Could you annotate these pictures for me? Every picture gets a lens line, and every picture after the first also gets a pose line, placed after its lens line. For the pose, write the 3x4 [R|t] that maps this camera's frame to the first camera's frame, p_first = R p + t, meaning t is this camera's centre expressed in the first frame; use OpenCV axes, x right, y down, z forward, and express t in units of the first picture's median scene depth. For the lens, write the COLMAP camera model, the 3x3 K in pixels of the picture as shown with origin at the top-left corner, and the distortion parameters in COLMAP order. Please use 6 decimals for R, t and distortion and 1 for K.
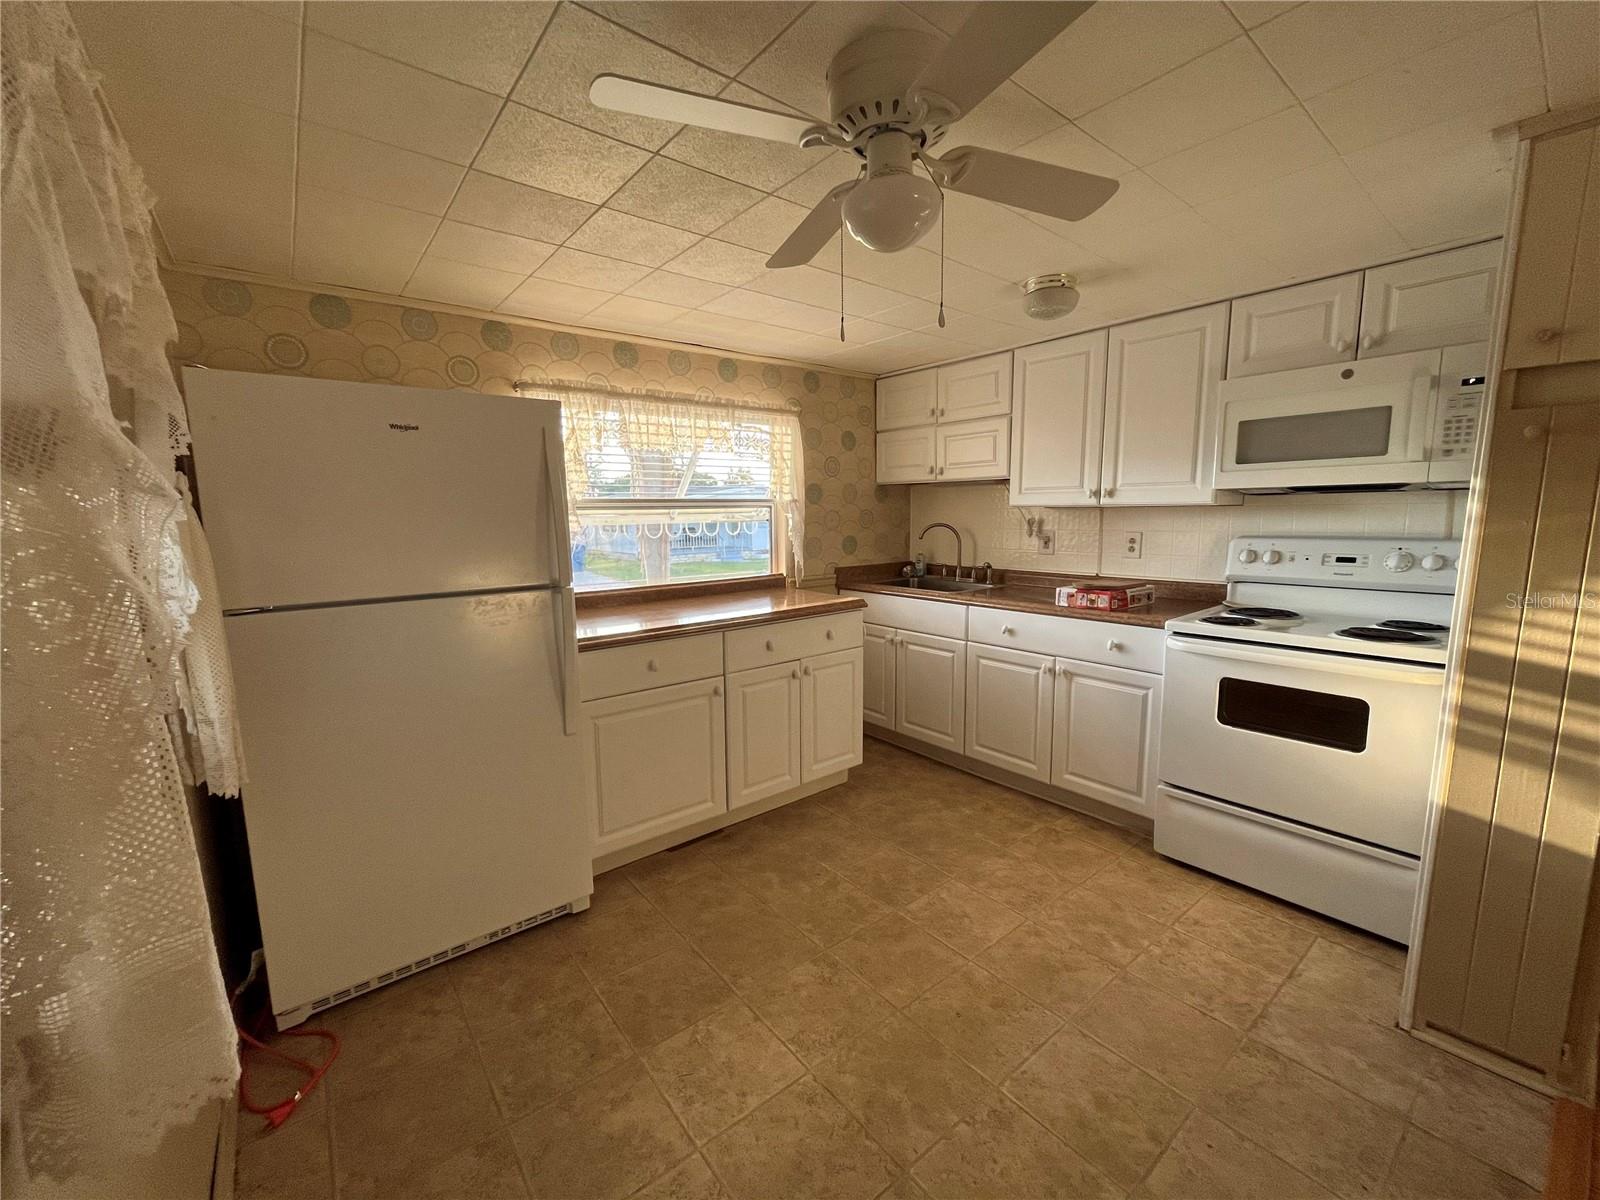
lens RADIAL K [[650.7, 0, 799.0], [0, 650.7, 598.1], [0, 0, 1]] dist [-0.000807, -0.000333]
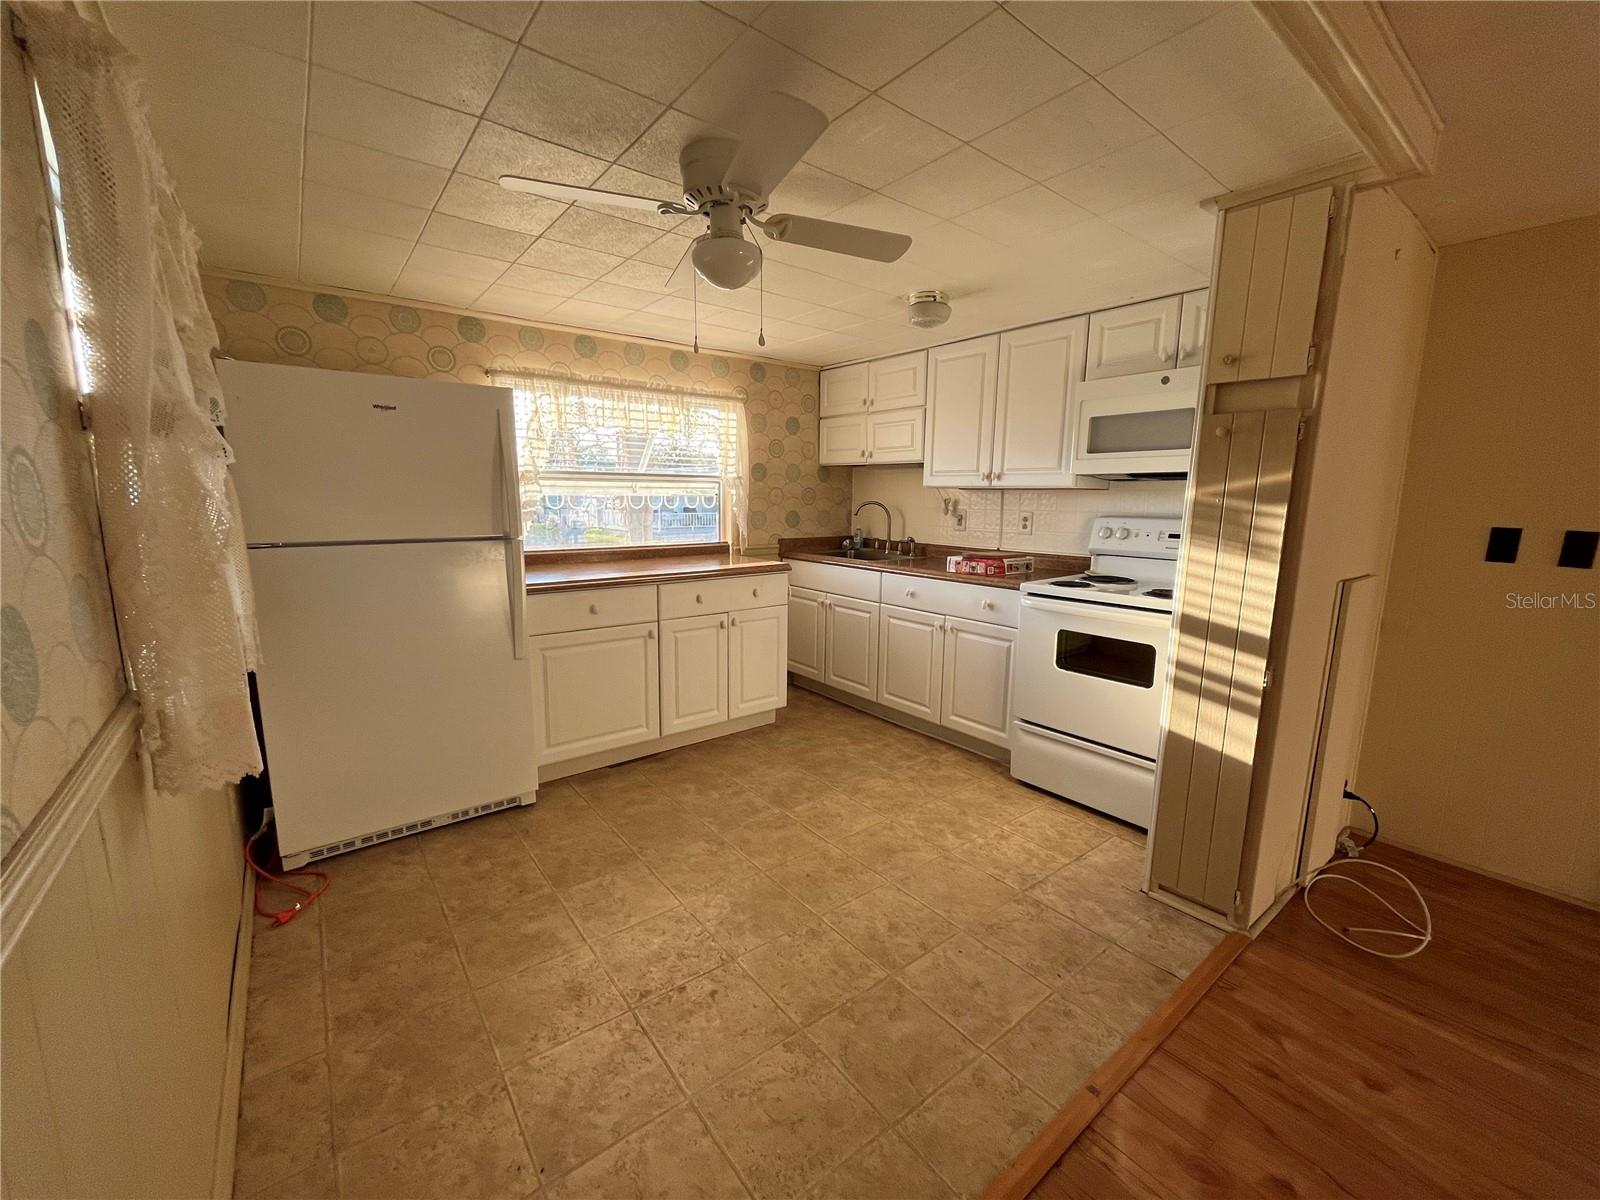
lens RADIAL K [[650.7, 0, 799.0], [0, 650.7, 598.1], [0, 0, 1]] dist [-0.000807, -0.000333]
pose [[0.999641, 0.025832, -0.007122, 0.147431], [-0.025648, 0.999361, 0.024901, 0.038876], [0.007761, -0.024709, 0.999665, -0.183430]]
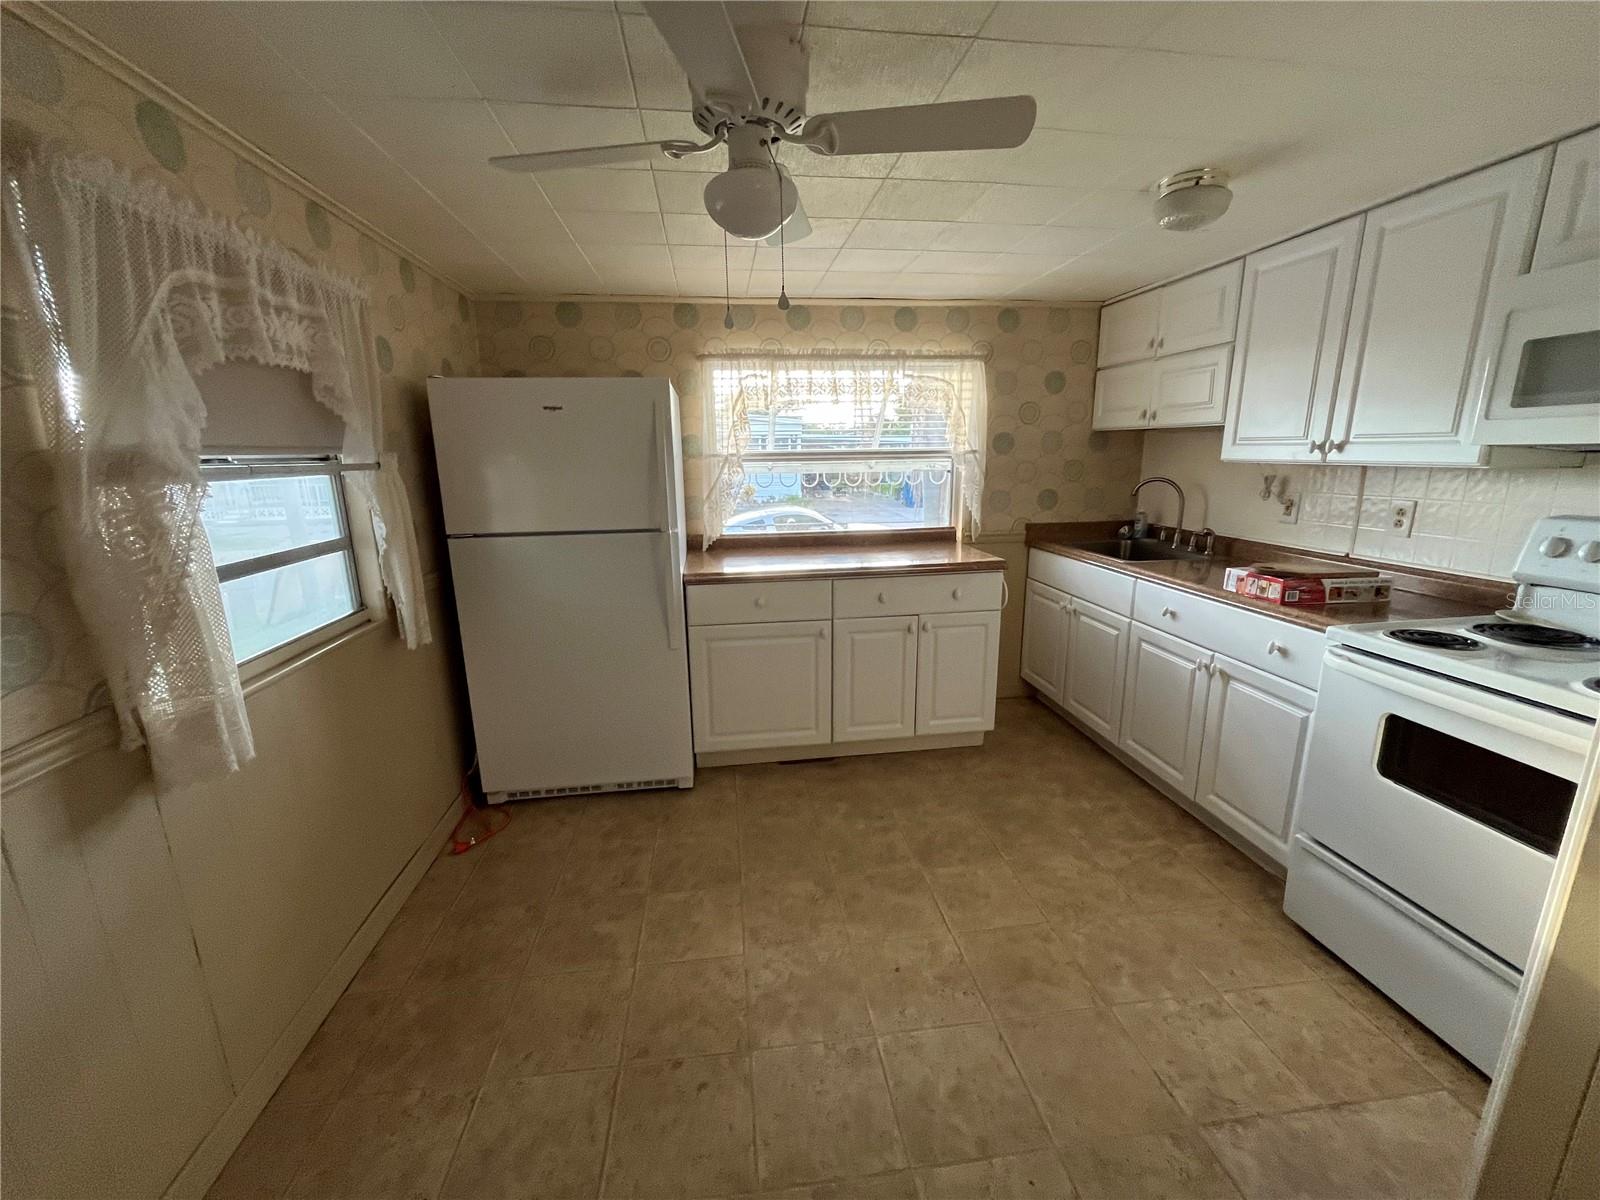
lens RADIAL K [[650.7, 0, 799.0], [0, 650.7, 598.1], [0, 0, 1]] dist [-0.000807, -0.000333]
pose [[0.855846, 0.116016, -0.504051, 0.374535], [-0.066724, 0.991141, 0.114835, -0.037733], [0.512909, -0.064649, 0.856005, 0.045070]]
